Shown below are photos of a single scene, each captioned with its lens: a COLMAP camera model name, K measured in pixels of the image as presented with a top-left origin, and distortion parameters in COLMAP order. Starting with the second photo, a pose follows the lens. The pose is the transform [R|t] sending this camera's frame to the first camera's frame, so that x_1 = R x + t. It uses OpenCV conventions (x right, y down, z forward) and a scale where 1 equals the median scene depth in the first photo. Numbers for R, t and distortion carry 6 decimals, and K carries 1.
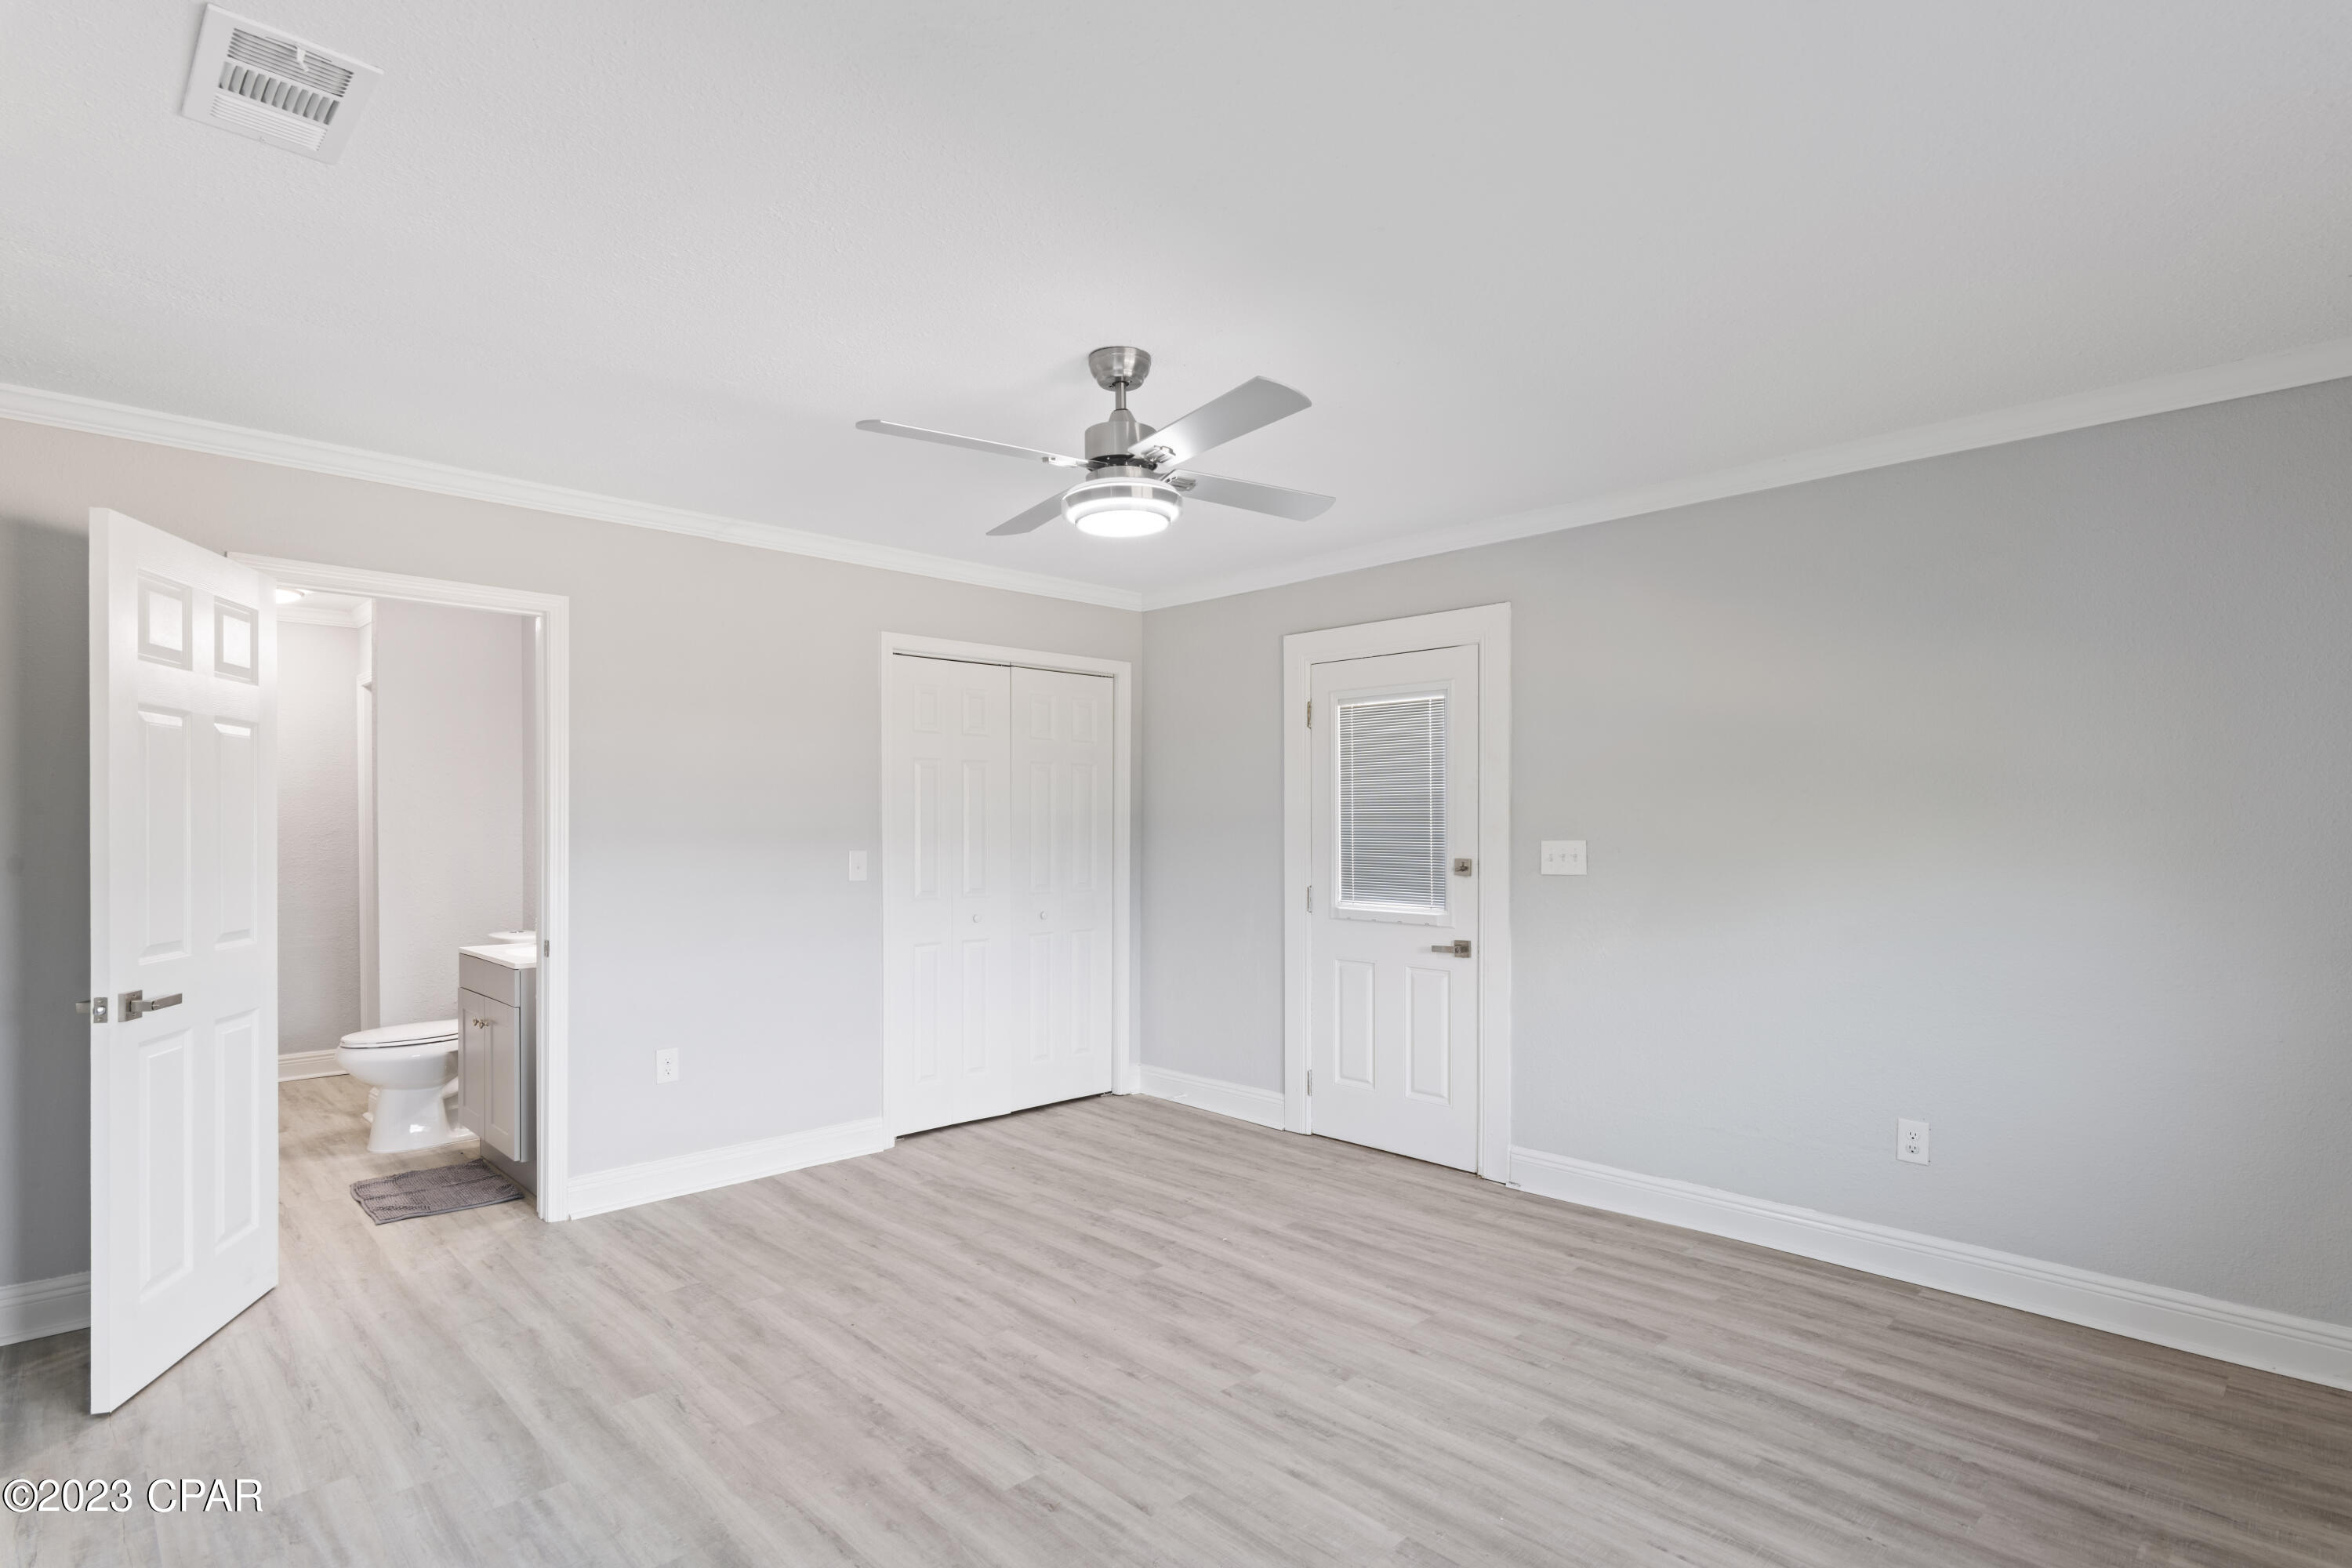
lens RADIAL K [[1147.6, 0, 1150.4], [0, 1147.6, 795.5], [0, 0, 1]] dist [-0.000580, 0.001595]
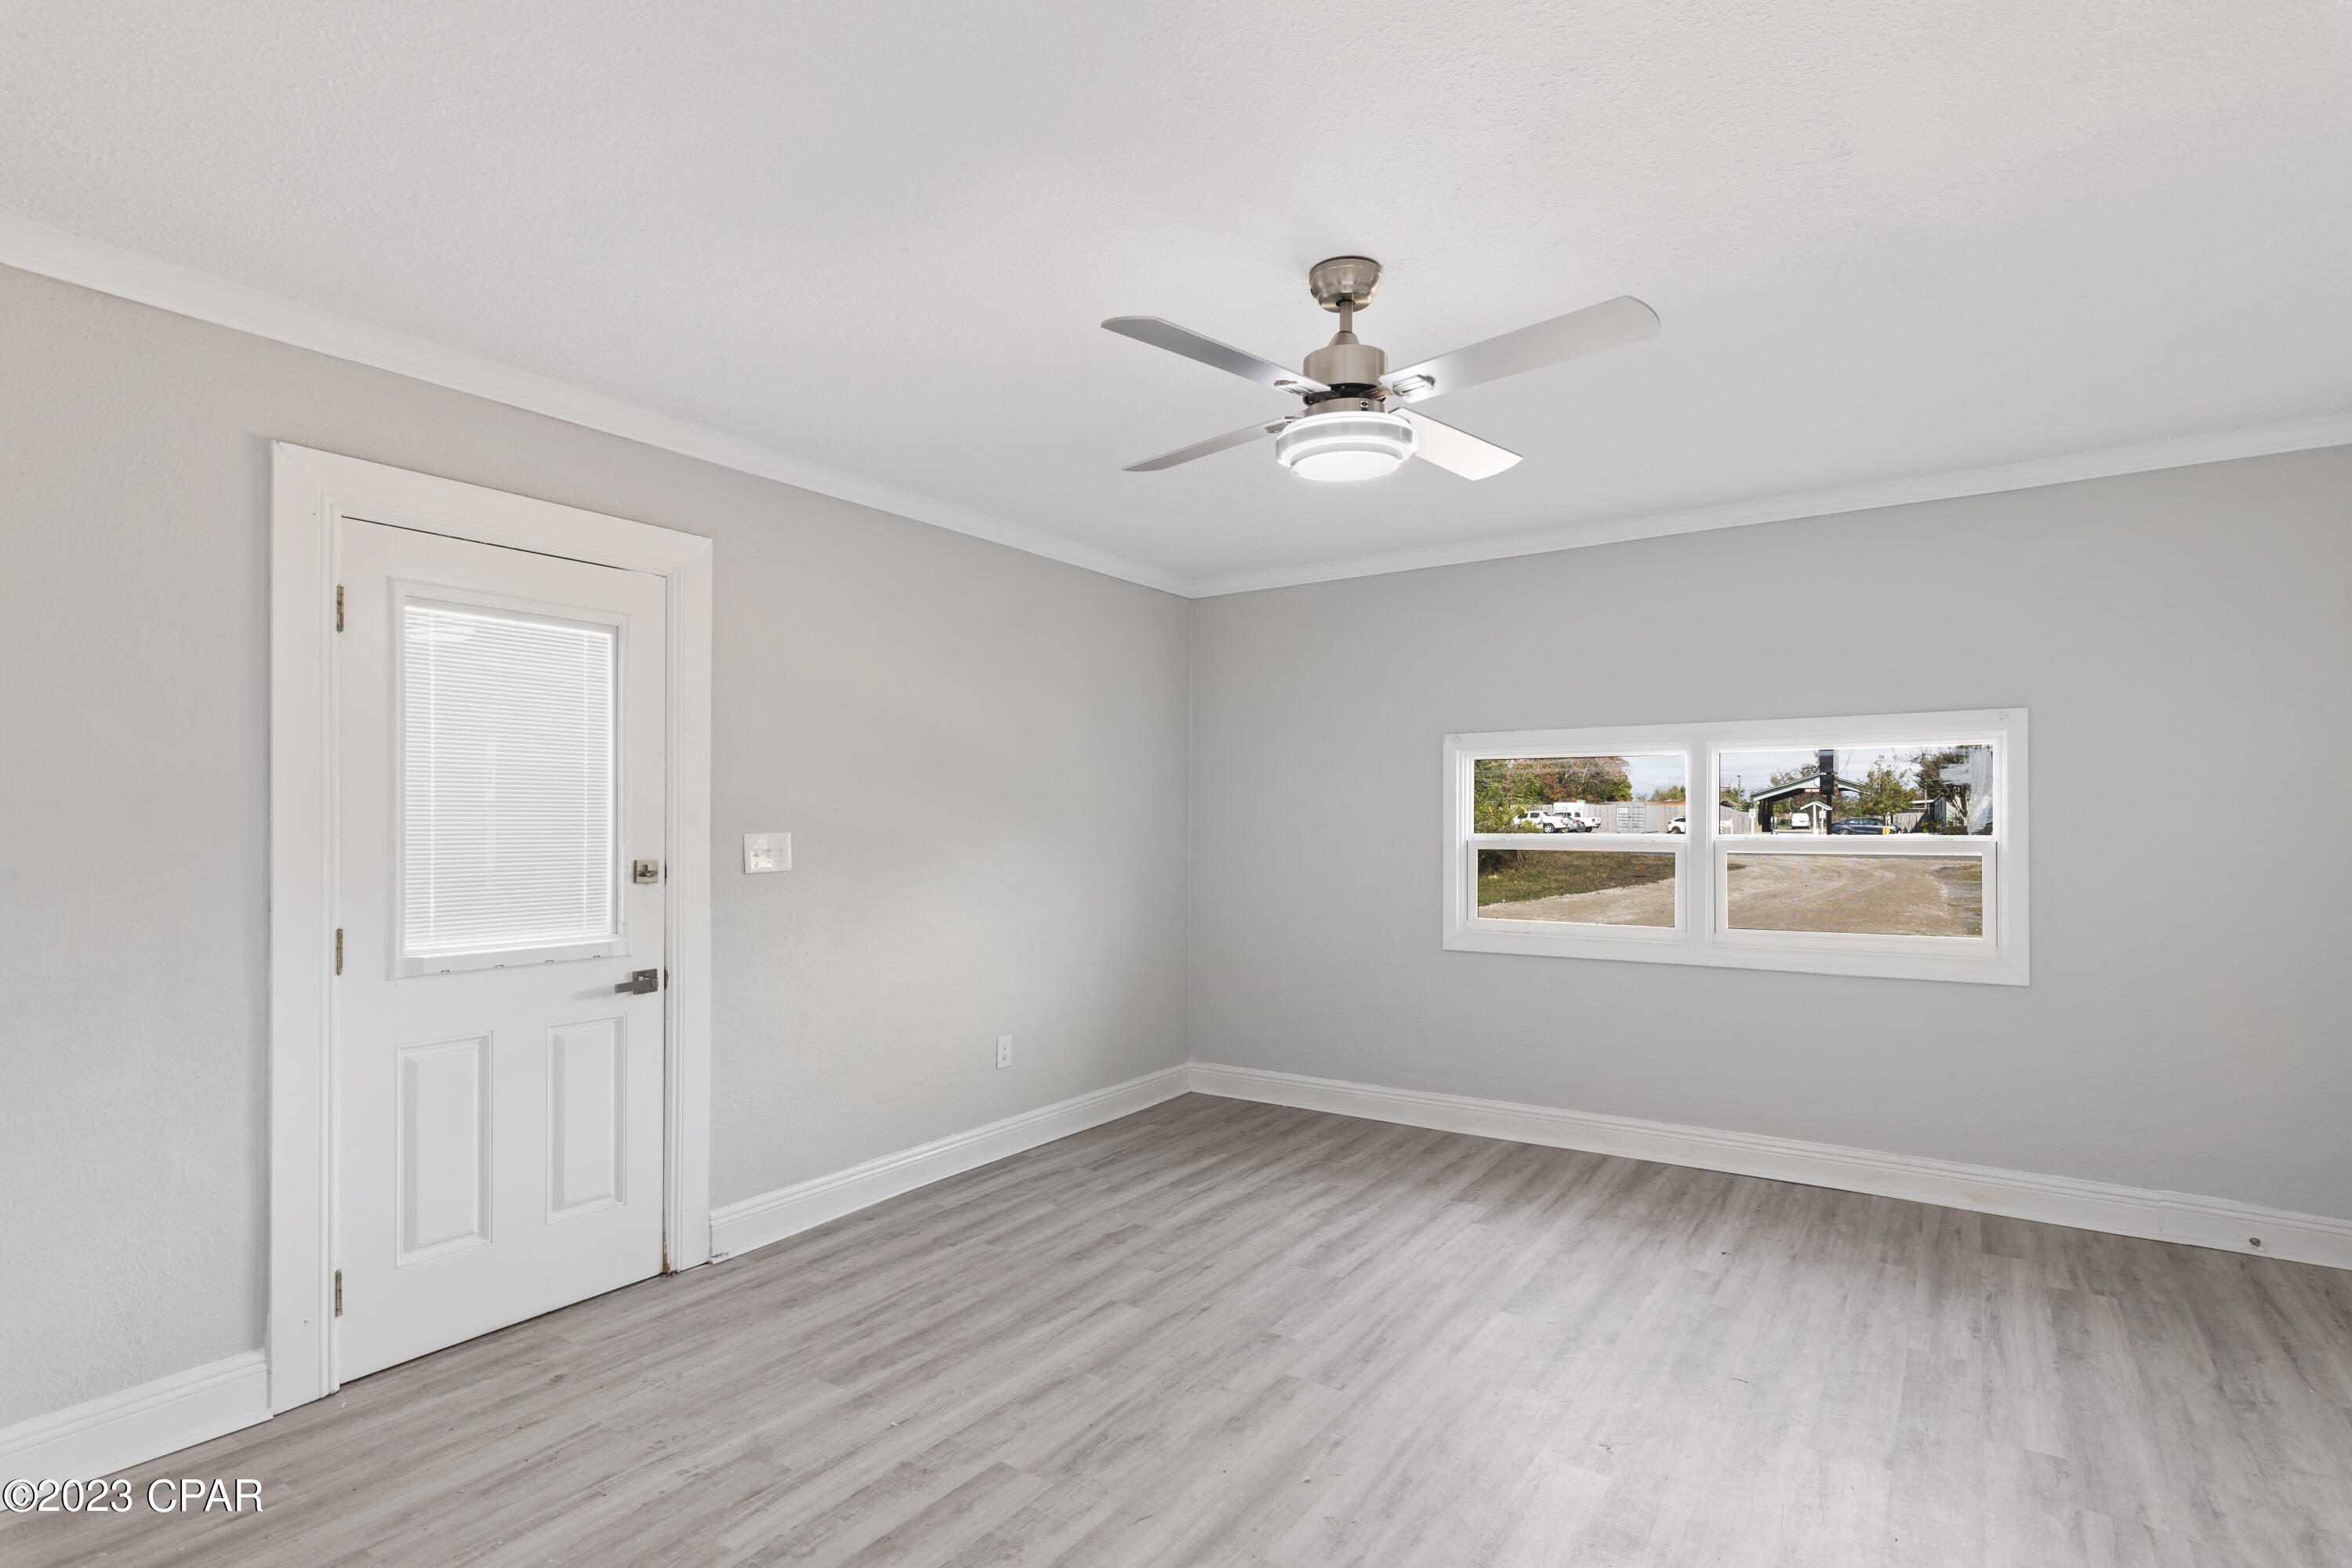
lens RADIAL K [[1147.6, 0, 1193.5], [0, 1147.6, 819.2], [0, 0, 1]] dist [-0.000580, 0.001595]
pose [[-0.212935, 0.004115, 0.977058, -0.659783], [-0.023876, 0.999671, -0.009414, 0.034146], [-0.976775, -0.025333, -0.212767, 1.019540]]
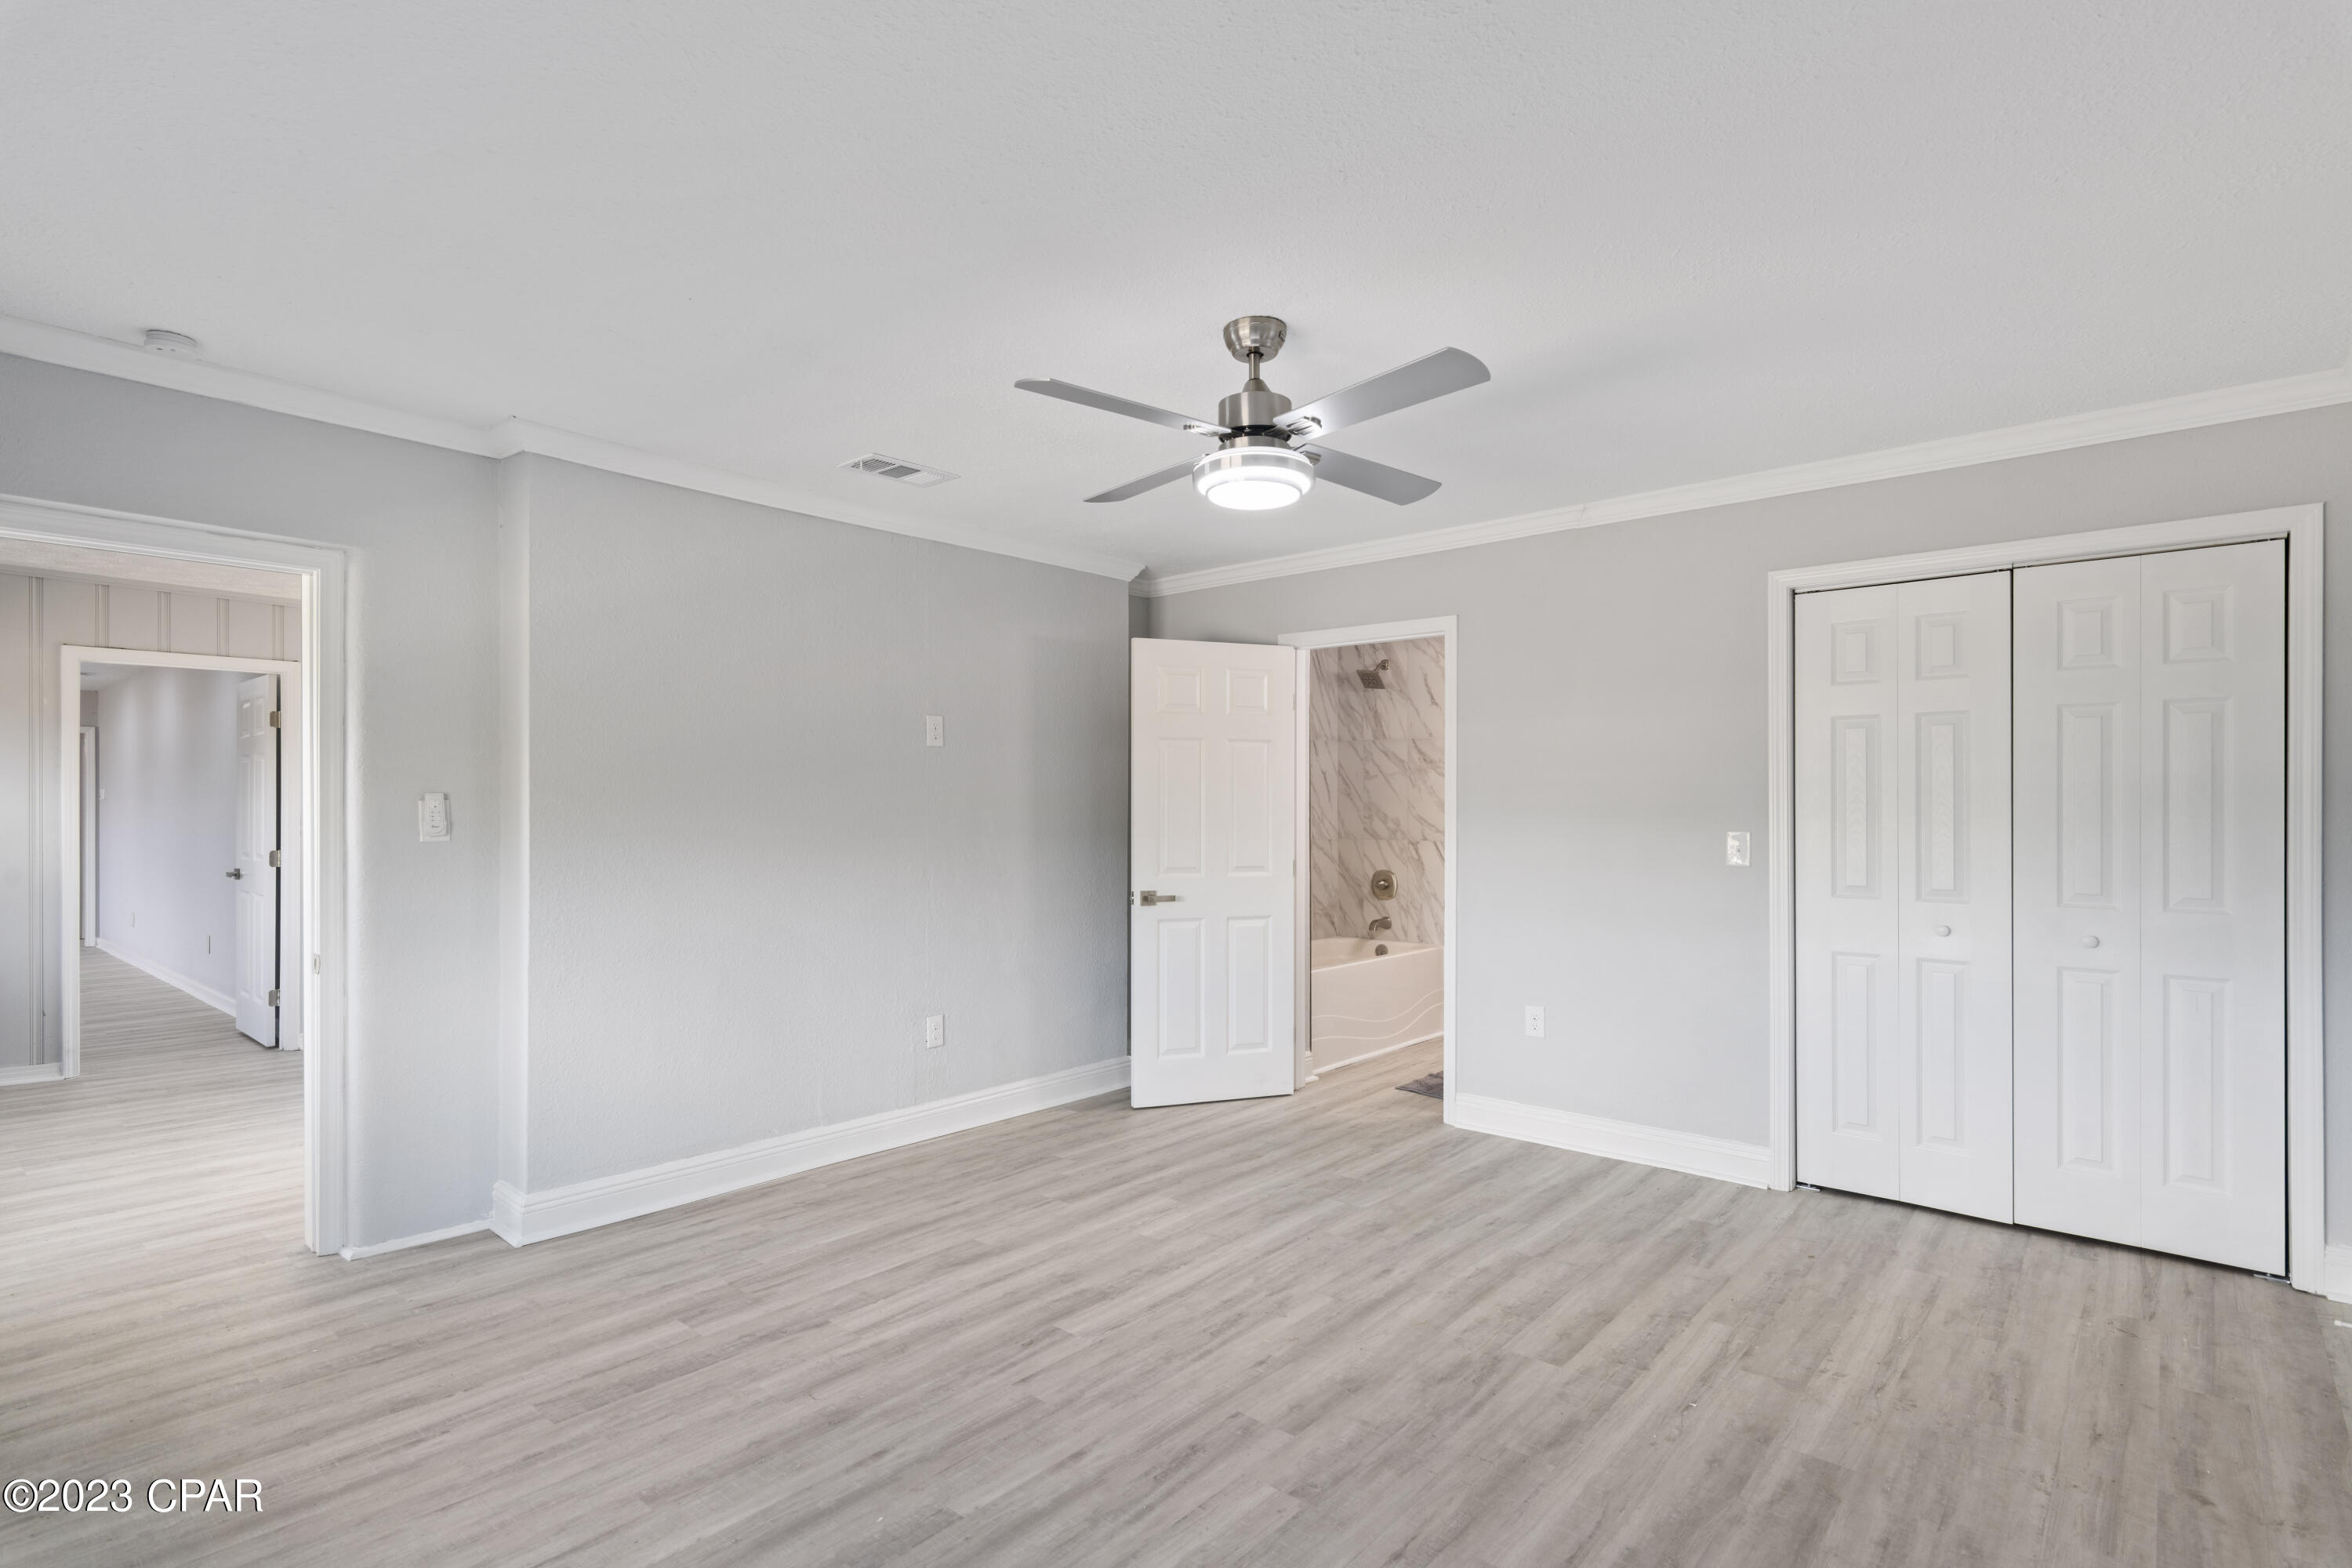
lens RADIAL K [[1147.6, 0, 1193.7], [0, 1147.6, 814.1], [0, 0, 1]] dist [-0.000580, 0.001595]
pose [[0.109898, 0.007401, -0.993915, 0.734062], [0.024001, 0.999661, 0.010097, 0.023439], [0.993653, -0.024965, 0.109683, 0.664958]]
